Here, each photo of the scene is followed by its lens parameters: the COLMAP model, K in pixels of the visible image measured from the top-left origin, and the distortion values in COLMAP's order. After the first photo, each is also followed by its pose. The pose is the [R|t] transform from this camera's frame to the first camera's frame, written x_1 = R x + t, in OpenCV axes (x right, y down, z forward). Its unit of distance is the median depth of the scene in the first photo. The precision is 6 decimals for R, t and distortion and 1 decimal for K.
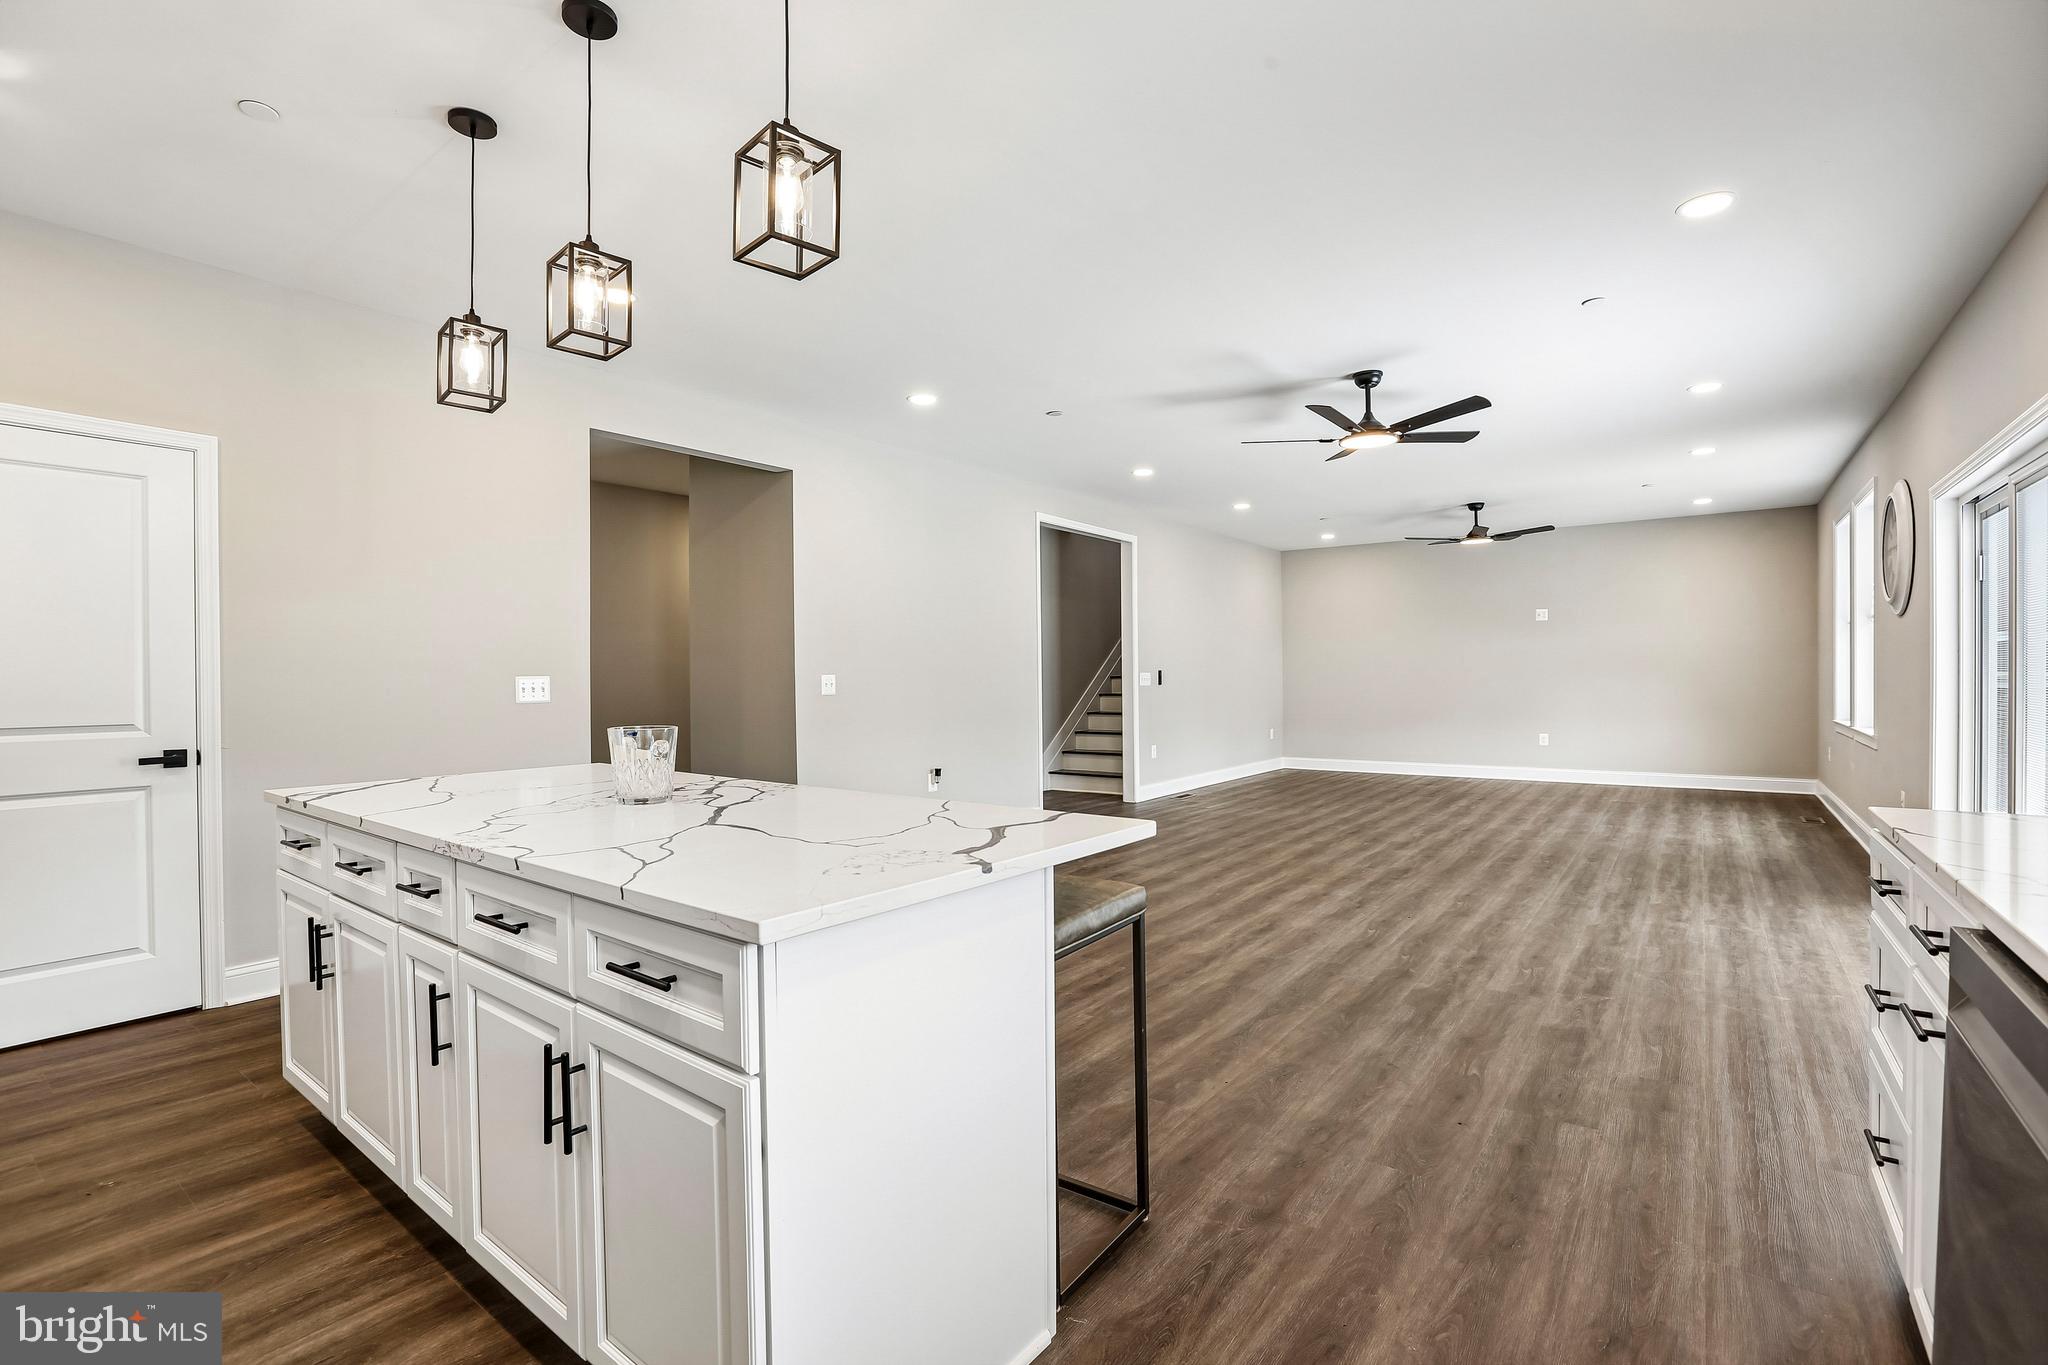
lens RADIAL K [[927.0, 0, 1036.5], [0, 927.0, 683.8], [0, 0, 1]] dist [-0.044560, 0.011217]
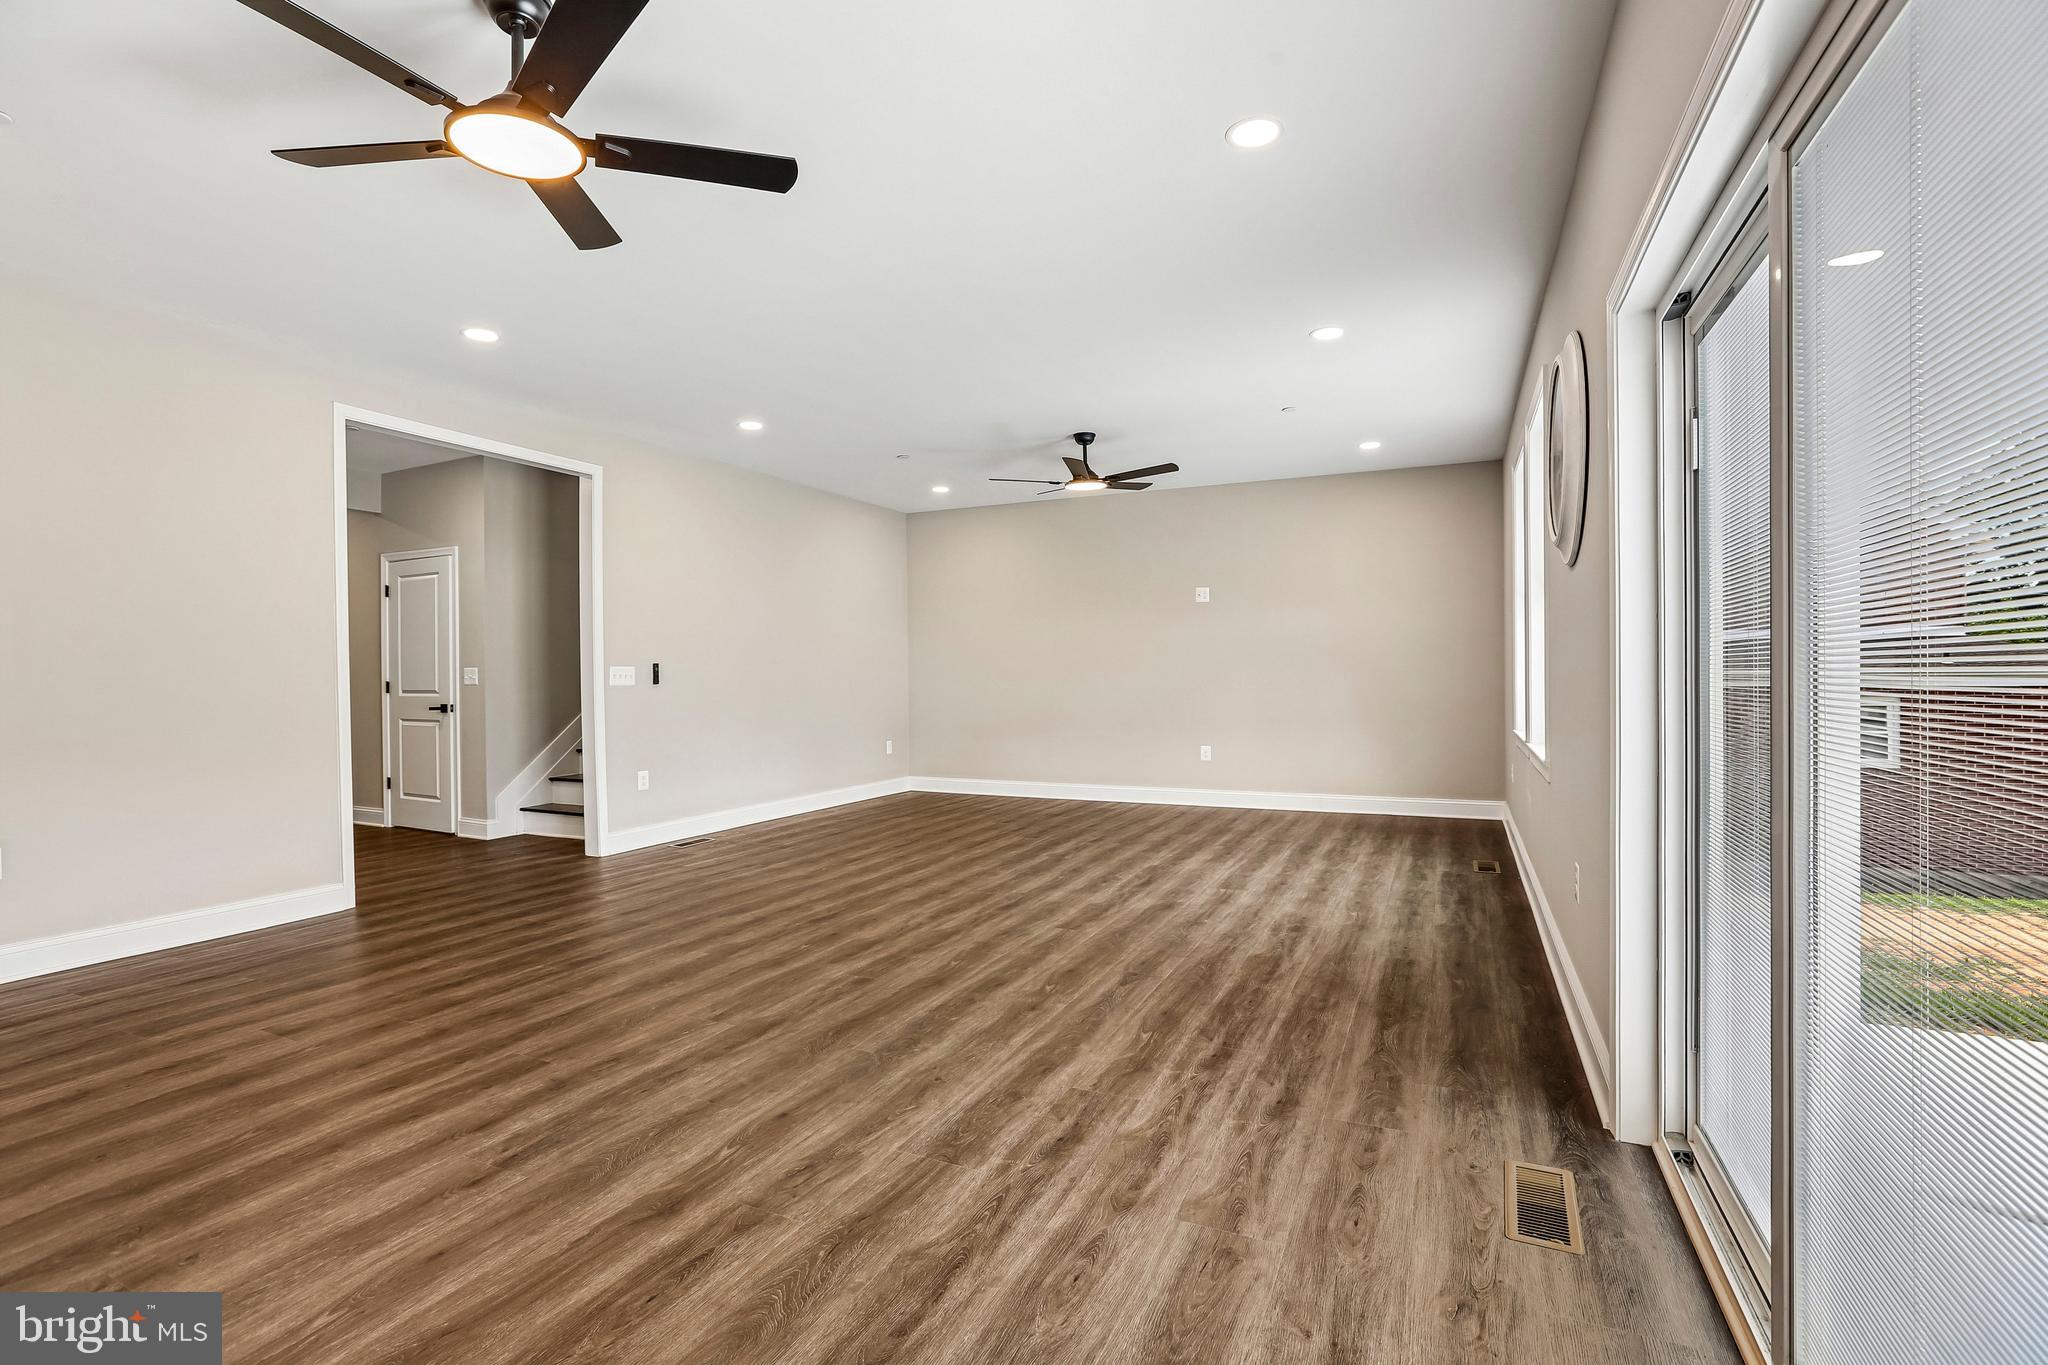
lens RADIAL K [[927.0, 0, 1028.2], [0, 927.0, 678.4], [0, 0, 1]] dist [-0.044560, 0.011217]
pose [[0.980398, 0.001719, 0.197019, 0.285071], [-0.001003, 0.999993, -0.003731, -0.000822], [-0.197024, 0.003460, 0.980393, 0.279175]]
